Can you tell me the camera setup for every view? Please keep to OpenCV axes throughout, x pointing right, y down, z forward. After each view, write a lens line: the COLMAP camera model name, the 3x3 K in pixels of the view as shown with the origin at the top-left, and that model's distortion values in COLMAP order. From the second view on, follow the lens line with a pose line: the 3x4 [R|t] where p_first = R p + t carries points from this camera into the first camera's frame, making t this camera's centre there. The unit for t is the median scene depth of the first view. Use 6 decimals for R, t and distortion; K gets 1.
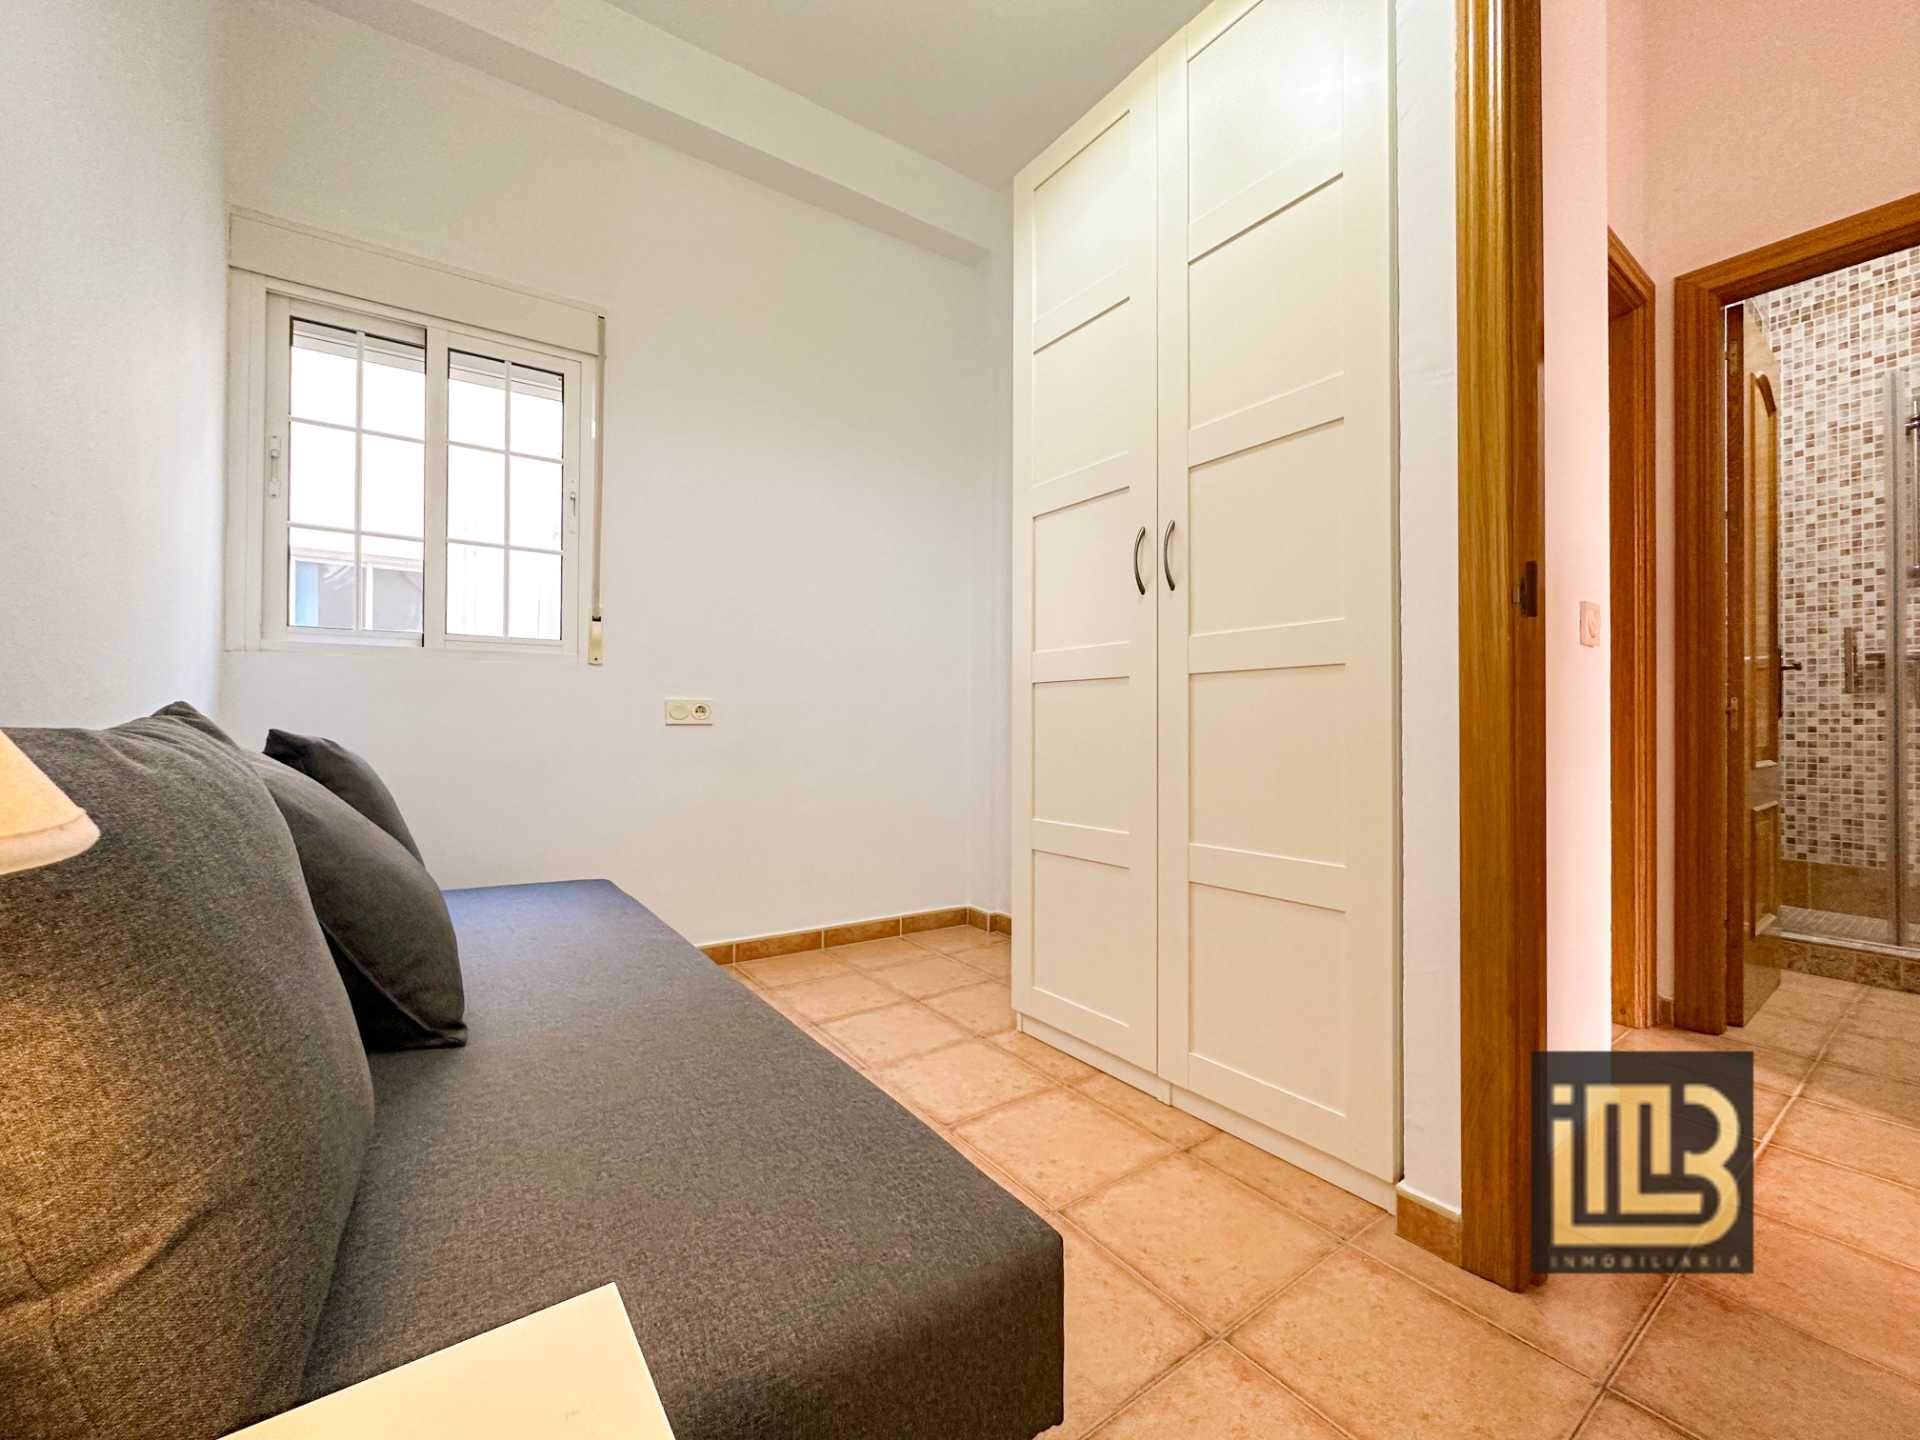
lens RADIAL K [[765.9, 0, 955.2], [0, 765.9, 714.5], [0, 0, 1]] dist [-0.000866, -0.000730]
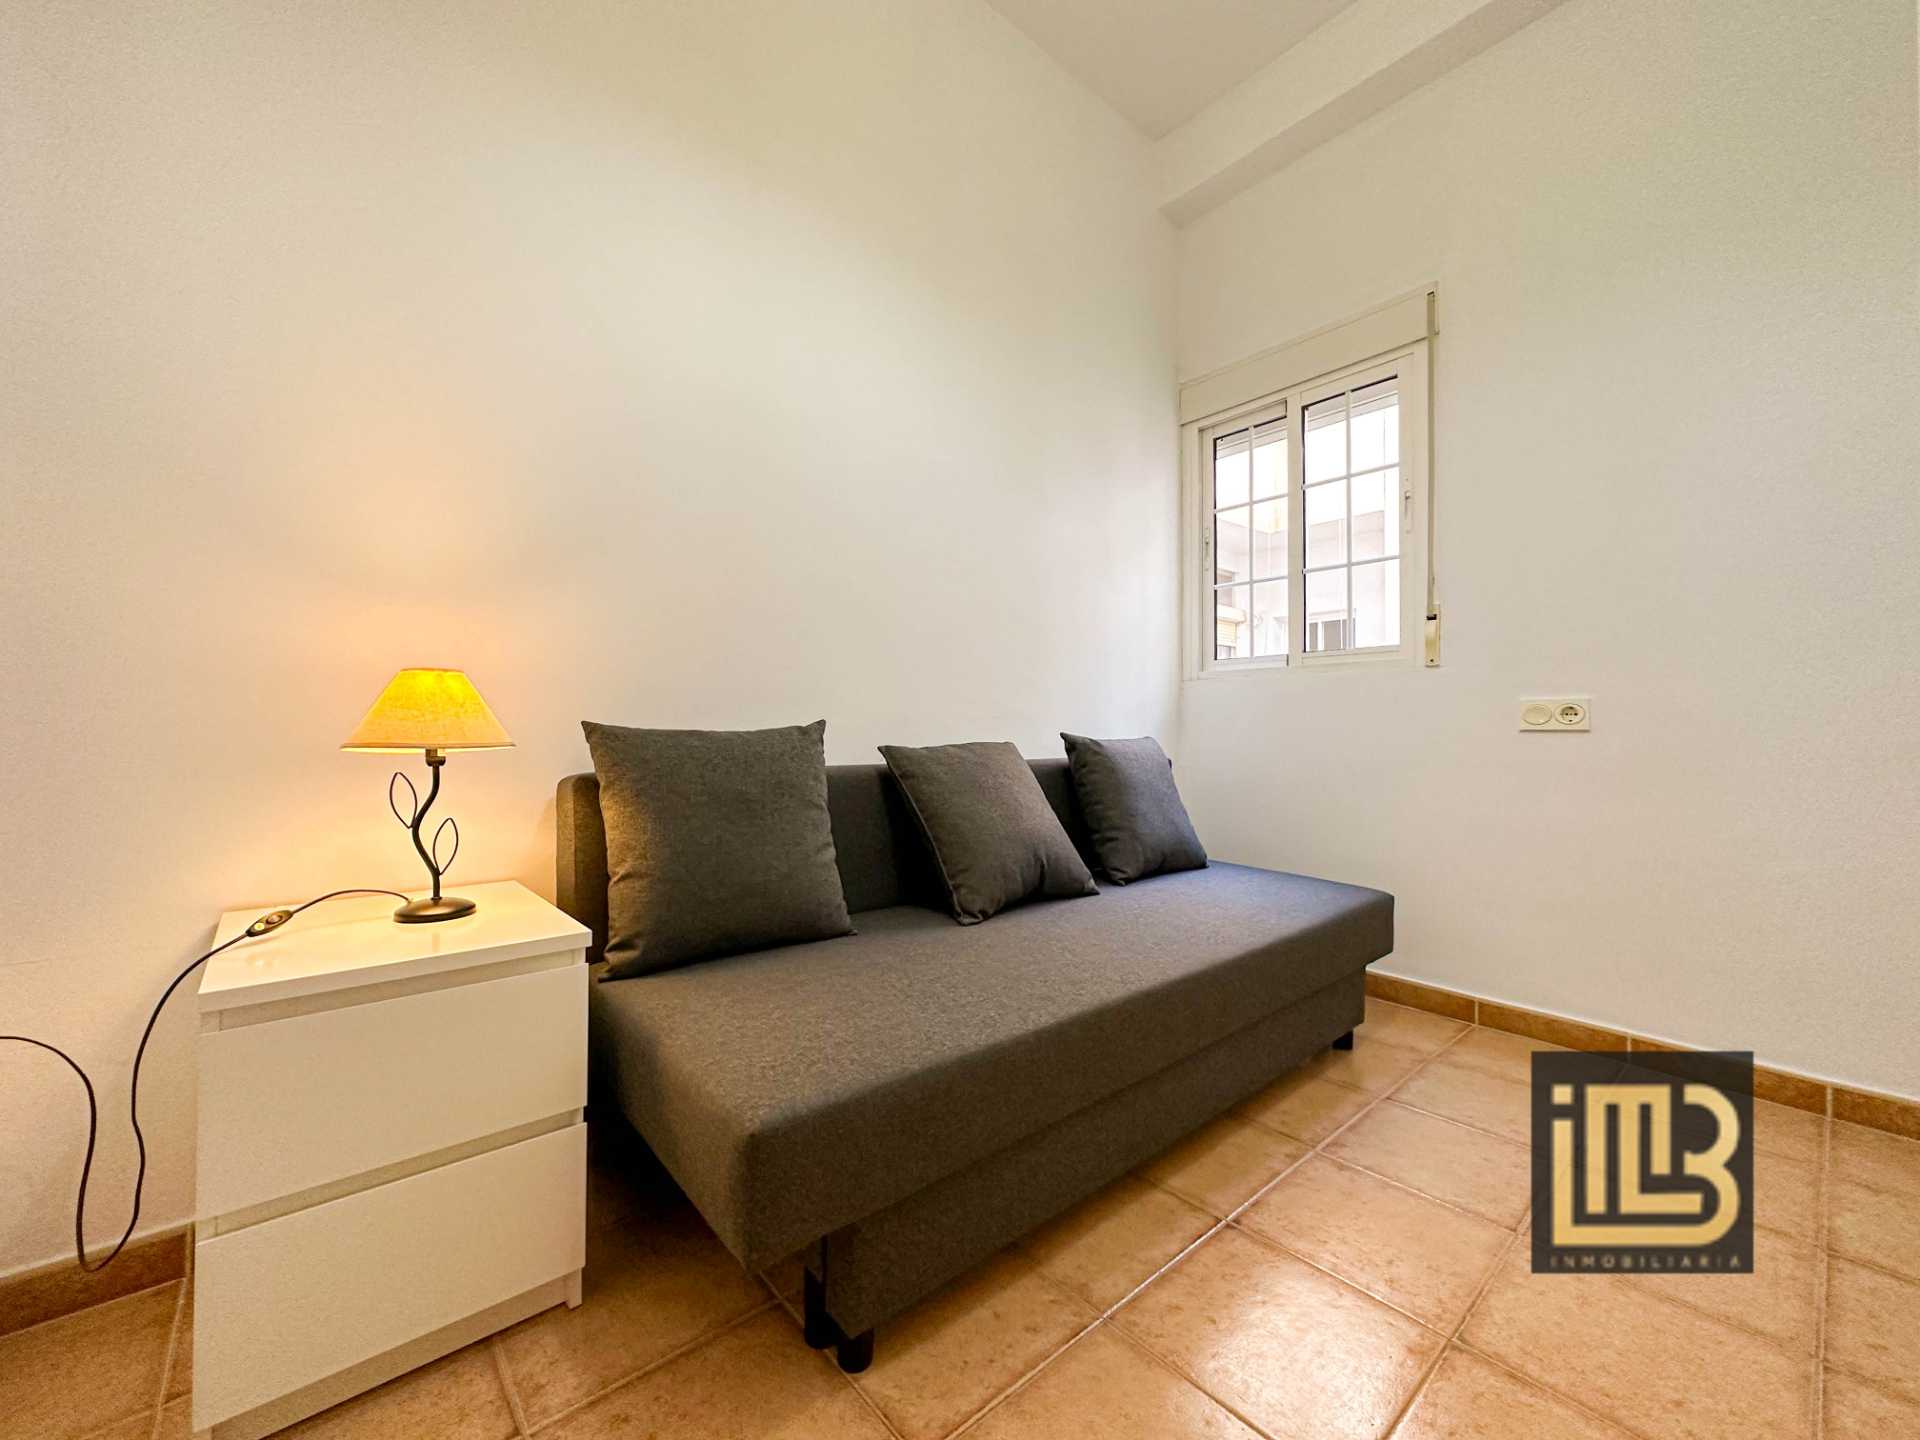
lens RADIAL K [[765.9, 0, 954.7], [0, 765.9, 713.9], [0, 0, 1]] dist [-0.000866, -0.000730]
pose [[0.086507, -0.021338, -0.996023, 0.425781], [0.012230, 0.999718, -0.020355, 0.004712], [0.996176, -0.010420, 0.086744, 0.355758]]
